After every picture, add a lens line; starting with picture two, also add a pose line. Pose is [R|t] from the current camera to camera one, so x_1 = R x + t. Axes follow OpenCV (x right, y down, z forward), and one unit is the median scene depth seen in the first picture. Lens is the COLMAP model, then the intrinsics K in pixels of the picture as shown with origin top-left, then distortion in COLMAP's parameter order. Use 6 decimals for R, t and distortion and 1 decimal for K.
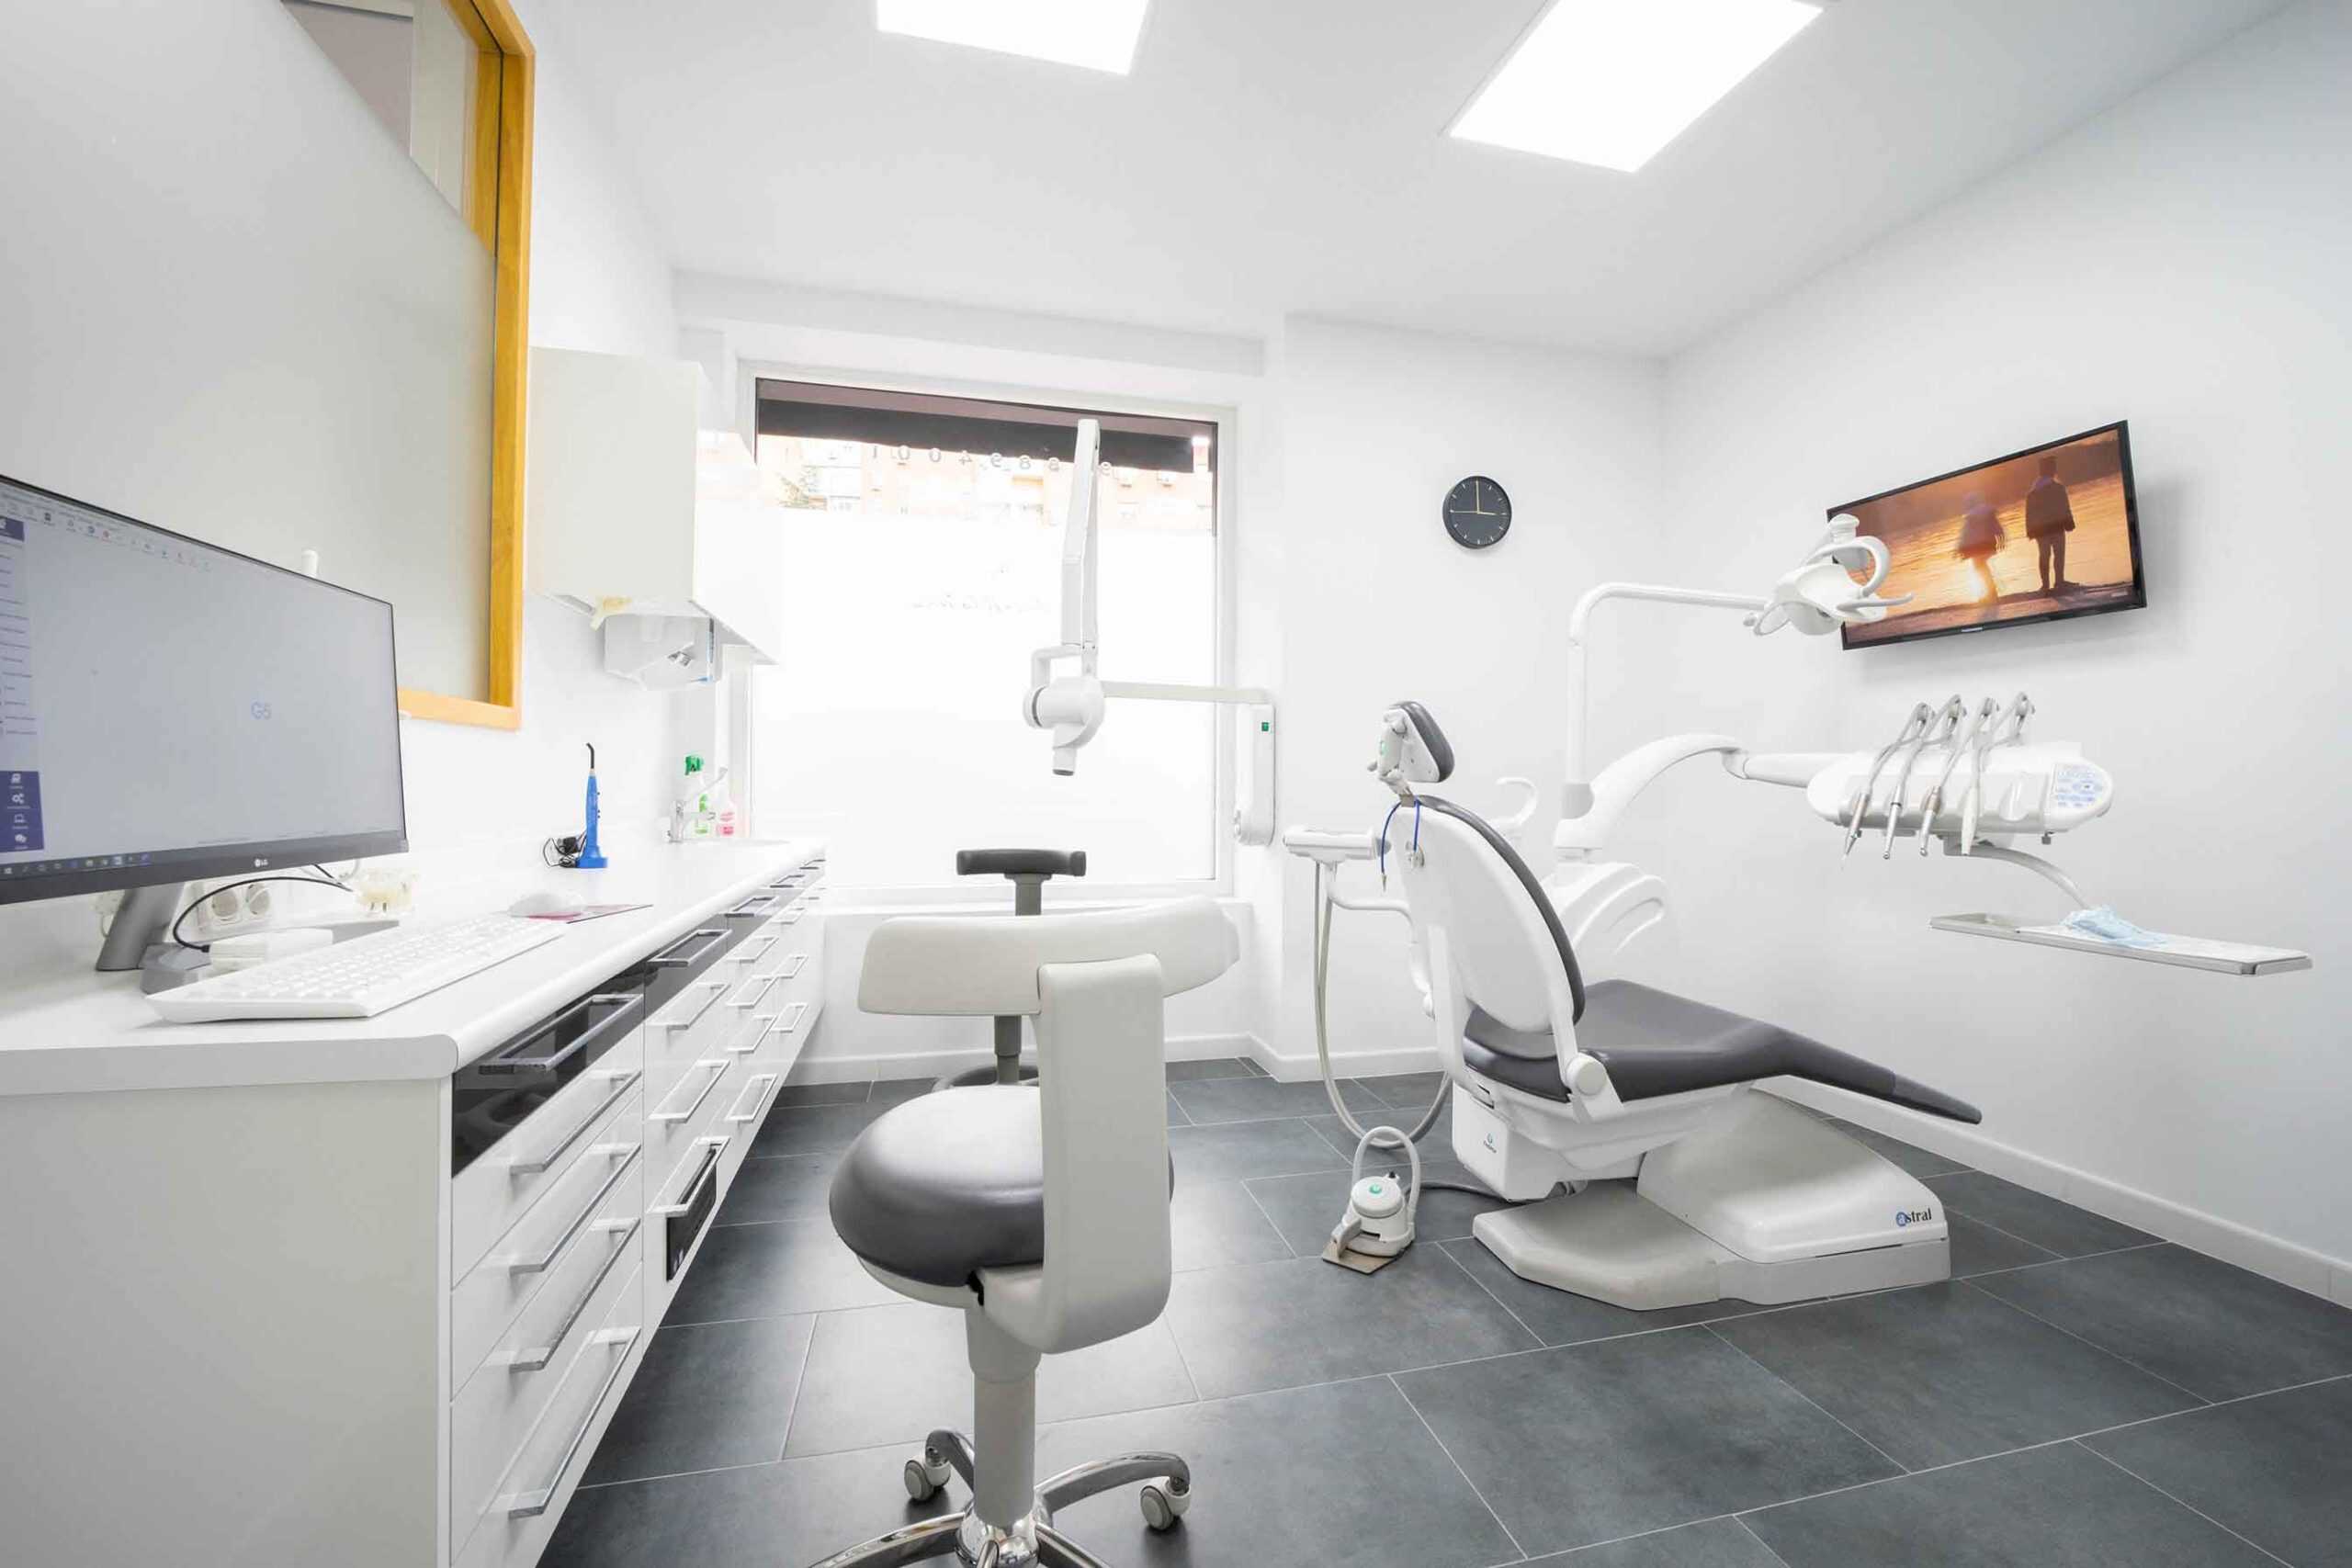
lens RADIAL K [[950.7, 0, 1180.8], [0, 950.7, 788.7], [0, 0, 1]] dist [-0.023442, 0.008362]
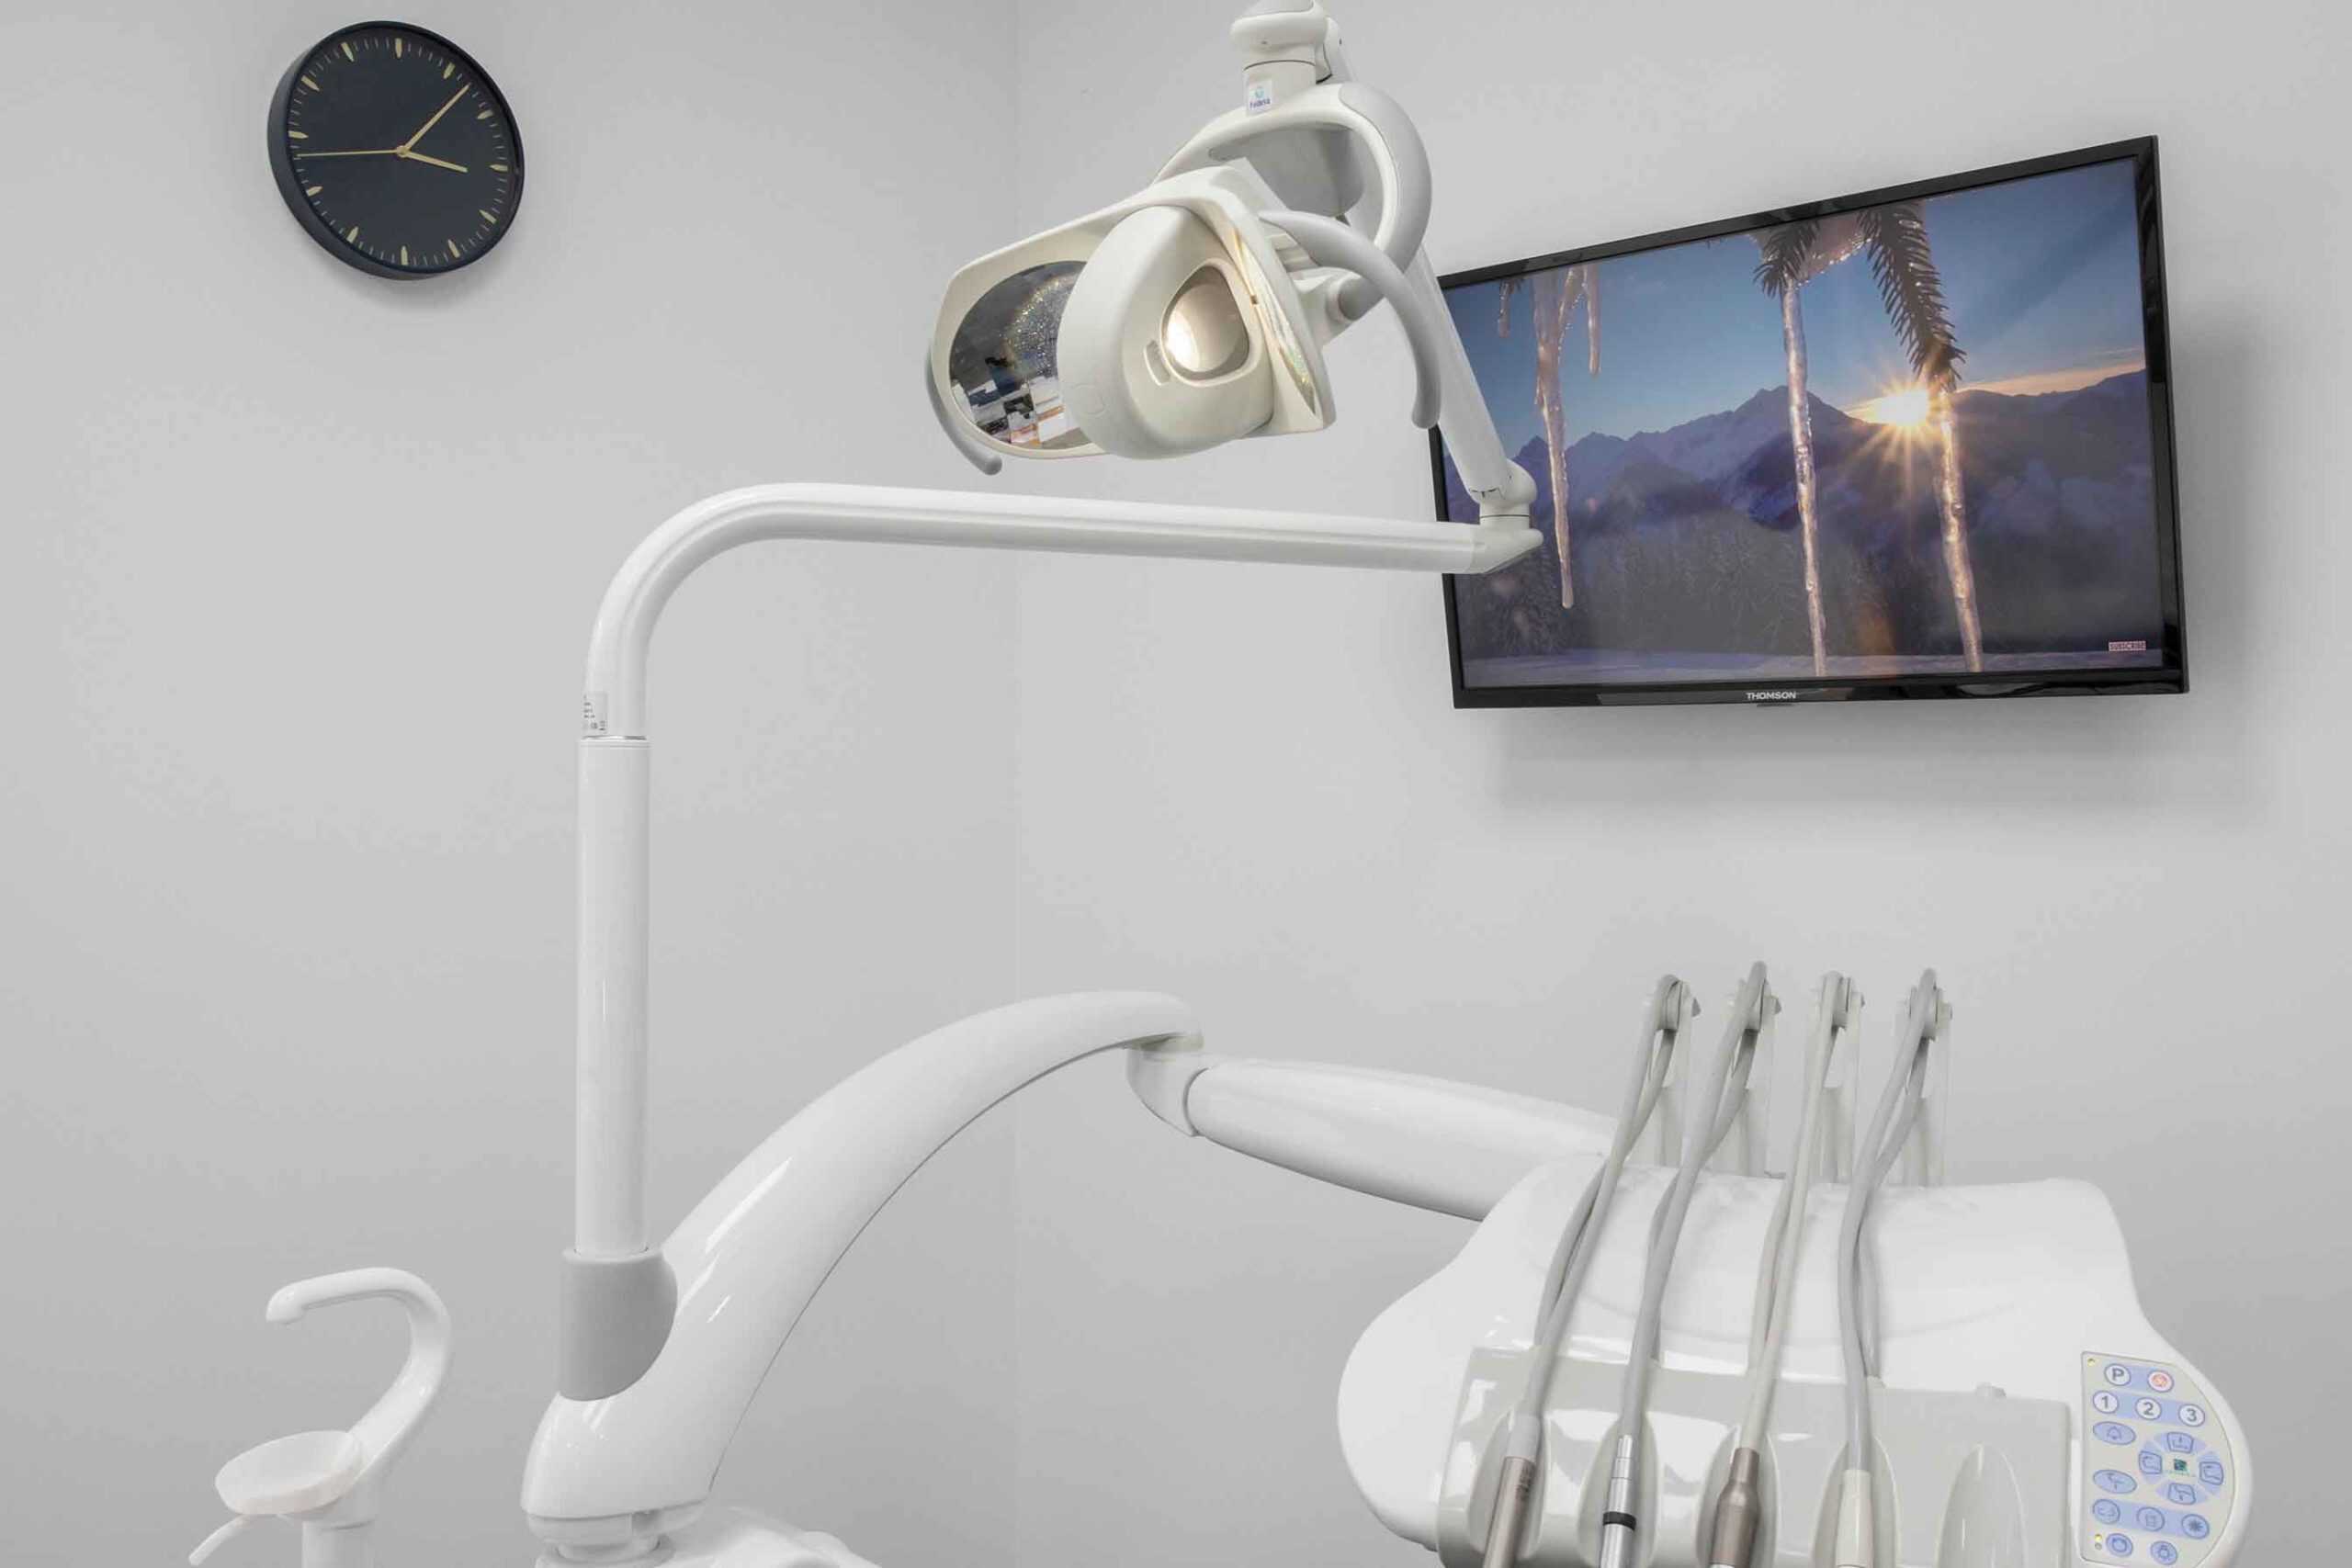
lens RADIAL K [[2275.7, 0, 1271.4], [0, 2275.7, 840.2], [0, 0, 1]] dist [-0.006558, 0.013356]
pose [[0.865621, -0.021305, 0.500246, 0.340883], [0.008524, 0.999577, 0.027821, -0.177091], [-0.500627, -0.019819, 0.865436, 0.472209]]
